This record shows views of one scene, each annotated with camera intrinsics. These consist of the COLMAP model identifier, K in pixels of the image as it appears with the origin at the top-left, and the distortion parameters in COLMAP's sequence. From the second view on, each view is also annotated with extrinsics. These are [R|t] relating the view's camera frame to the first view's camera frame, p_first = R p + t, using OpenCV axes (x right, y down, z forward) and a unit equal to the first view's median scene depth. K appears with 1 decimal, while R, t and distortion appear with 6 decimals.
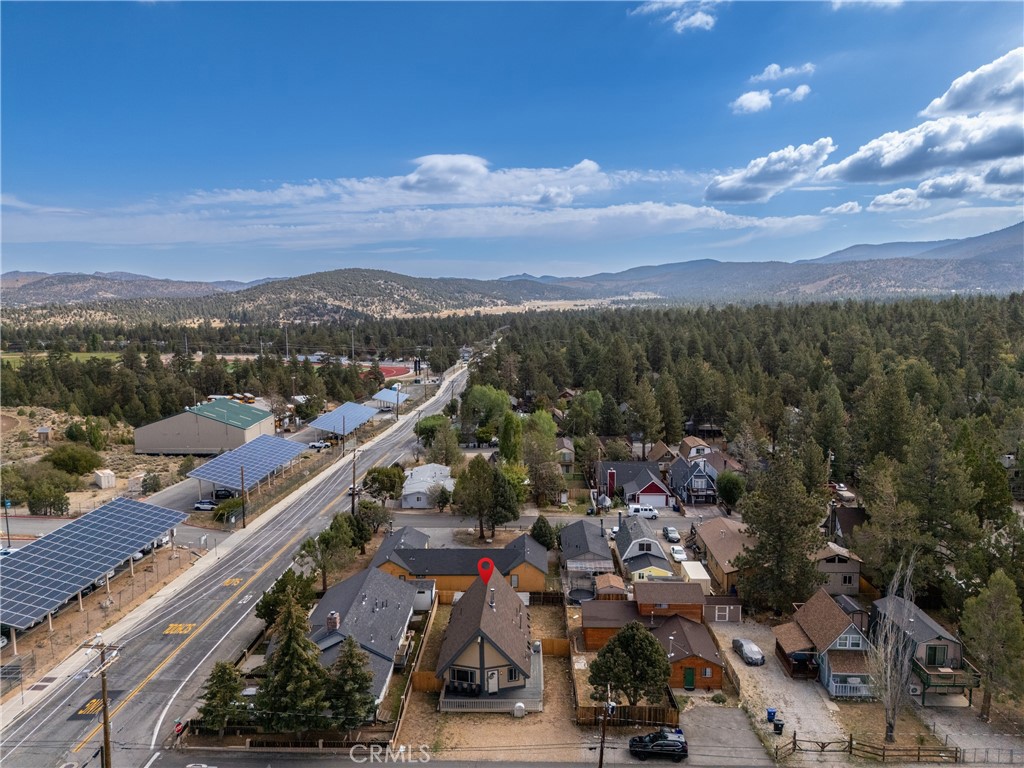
lens RADIAL K [[753.2, 0, 517.3], [0, 753.2, 387.1], [0, 0, 1]] dist [0.066223, -0.058812]
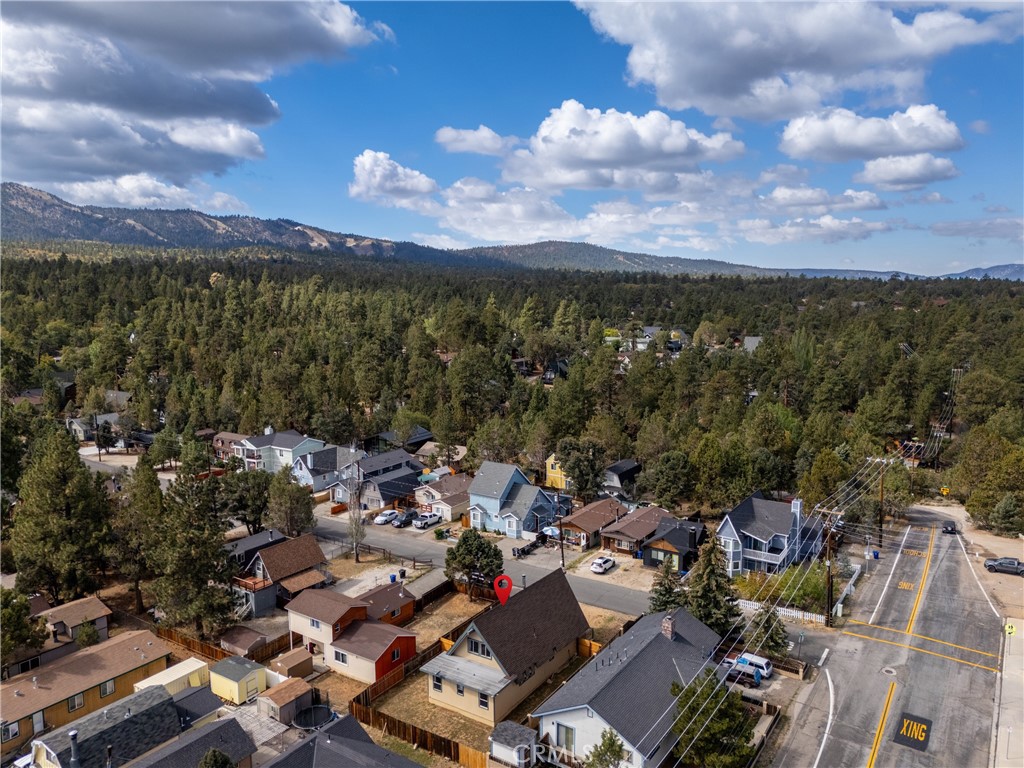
lens RADIAL K [[748.3, 0, 512.0], [0, 748.3, 384.0], [0, 0, 1]] dist [0.065008, -0.057462]
pose [[-0.839988, -0.064610, 0.538745, -0.584554], [0.086041, 0.964463, 0.249816, -0.266904], [-0.535740, 0.256196, -0.804578, 1.828587]]
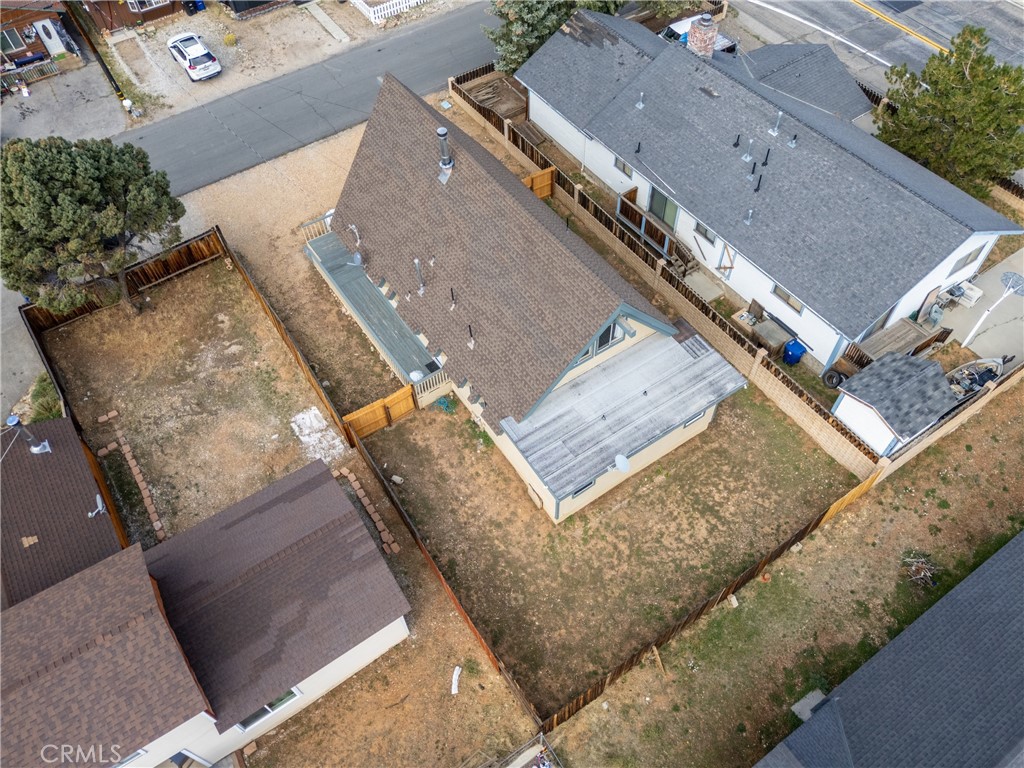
lens RADIAL K [[753.2, 0, 517.3], [0, 753.2, 387.1], [0, 0, 1]] dist [0.066223, -0.058812]
pose [[-0.821187, 0.473542, -0.318450, 0.118322], [-0.050459, 0.495598, 0.867085, 0.001754], [0.568424, 0.728107, -0.383084, 1.281607]]
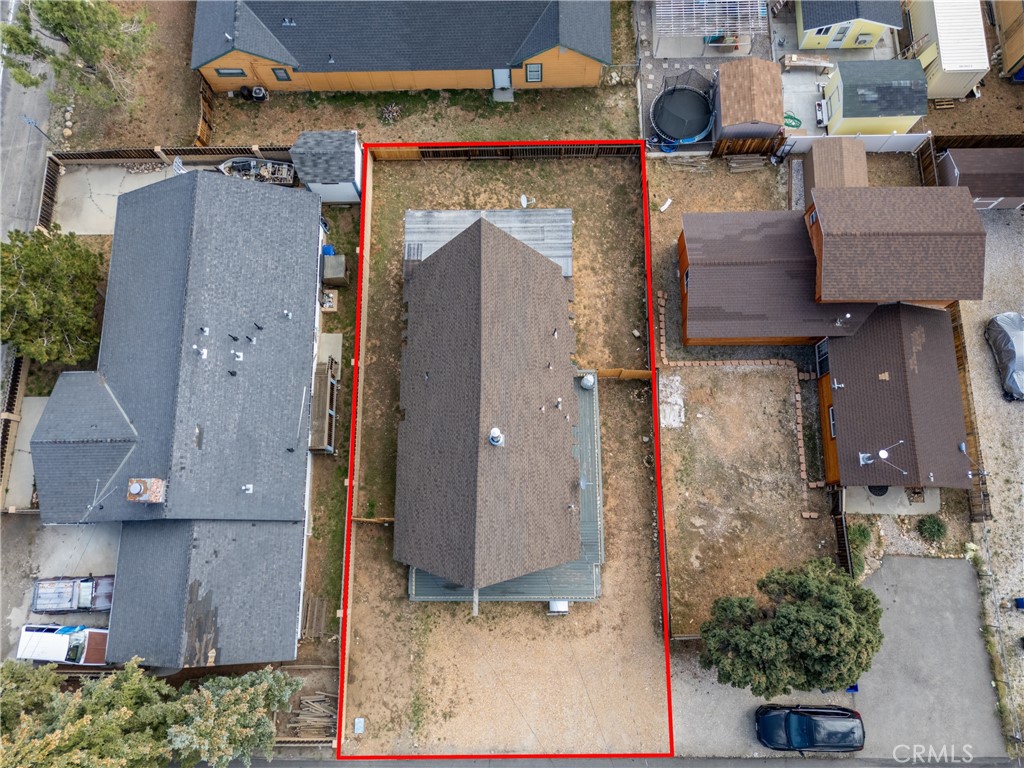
lens RADIAL K [[753.2, 0, 517.3], [0, 753.2, 387.1], [0, 0, 1]] dist [0.066223, -0.058812]
pose [[0.999640, -0.019077, -0.018843, -0.012947], [0.024344, 0.351095, 0.936023, -0.131149], [-0.011241, -0.936146, 0.351433, 0.892262]]
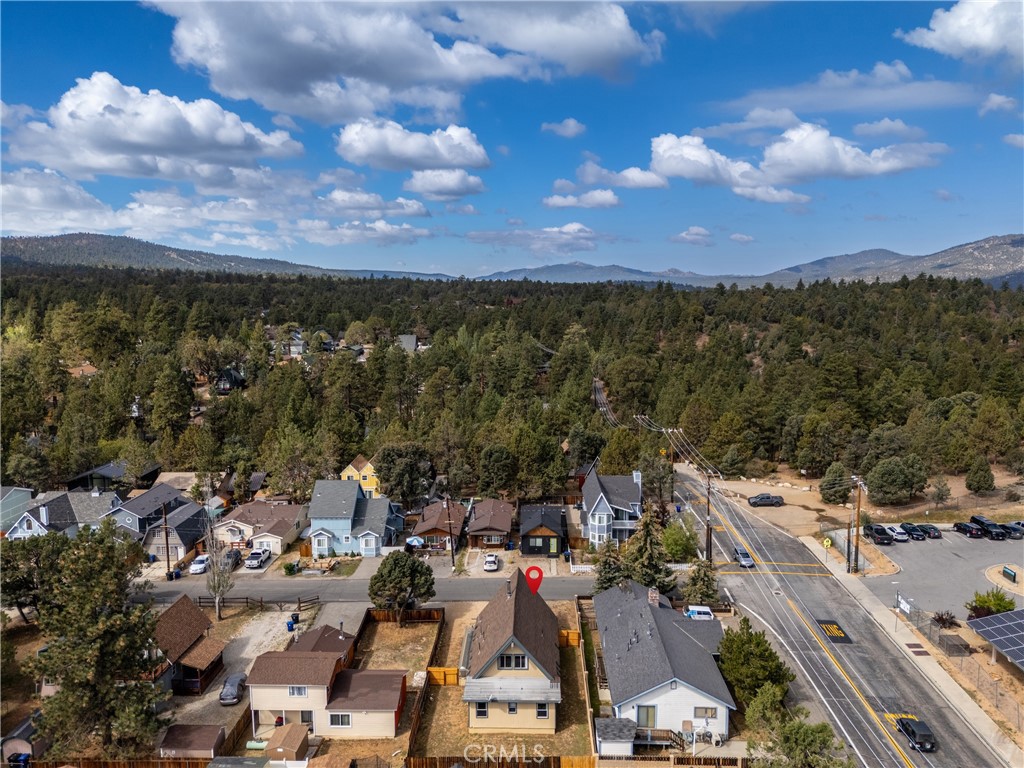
lens RADIAL K [[753.2, 0, 517.3], [0, 753.2, 387.1], [0, 0, 1]] dist [0.066223, -0.058812]
pose [[-0.999893, 0.008458, 0.011934, -0.061385], [0.011467, 0.959785, 0.280500, -0.289824], [-0.009082, 0.280607, -0.959780, 1.965948]]
